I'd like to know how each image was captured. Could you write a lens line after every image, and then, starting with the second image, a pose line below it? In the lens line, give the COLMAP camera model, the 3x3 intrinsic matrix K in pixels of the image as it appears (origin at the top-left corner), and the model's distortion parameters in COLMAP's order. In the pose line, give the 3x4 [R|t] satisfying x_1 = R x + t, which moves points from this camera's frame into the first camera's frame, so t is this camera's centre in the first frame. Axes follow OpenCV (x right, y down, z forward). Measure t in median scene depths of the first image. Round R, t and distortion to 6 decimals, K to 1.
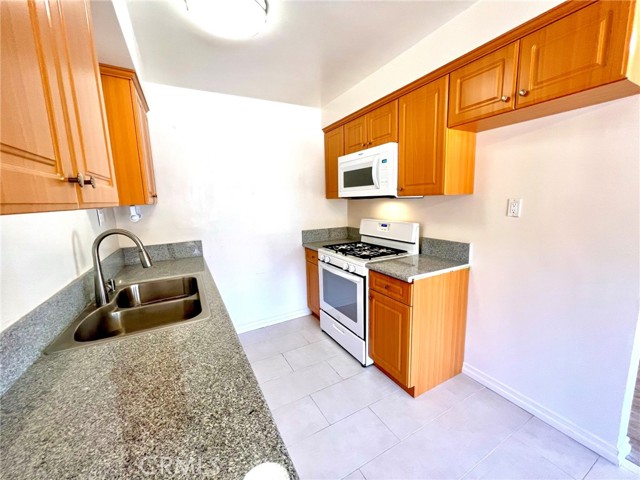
lens RADIAL K [[257.4, 0, 322.0], [0, 257.4, 236.1], [0, 0, 1]] dist [-0.000840, -0.000046]
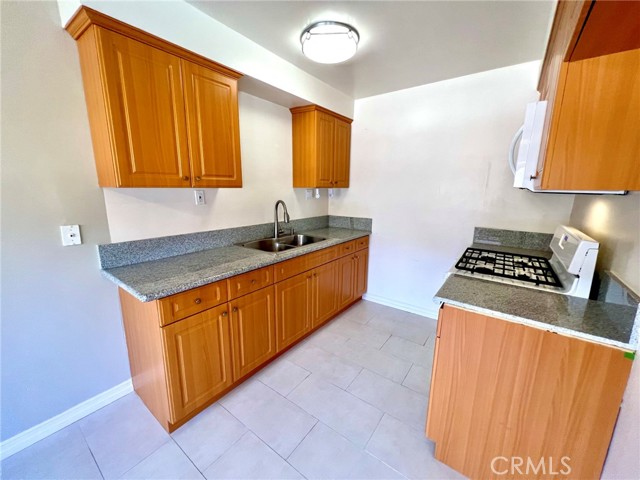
lens RADIAL K [[257.4, 0, 322.4], [0, 257.4, 242.2], [0, 0, 1]] dist [-0.000840, -0.000046]
pose [[0.432987, 0.219813, -0.874188, 0.644461], [-0.154535, 0.973554, 0.168257, -0.054752], [0.888054, 0.062239, 0.455506, 0.287743]]
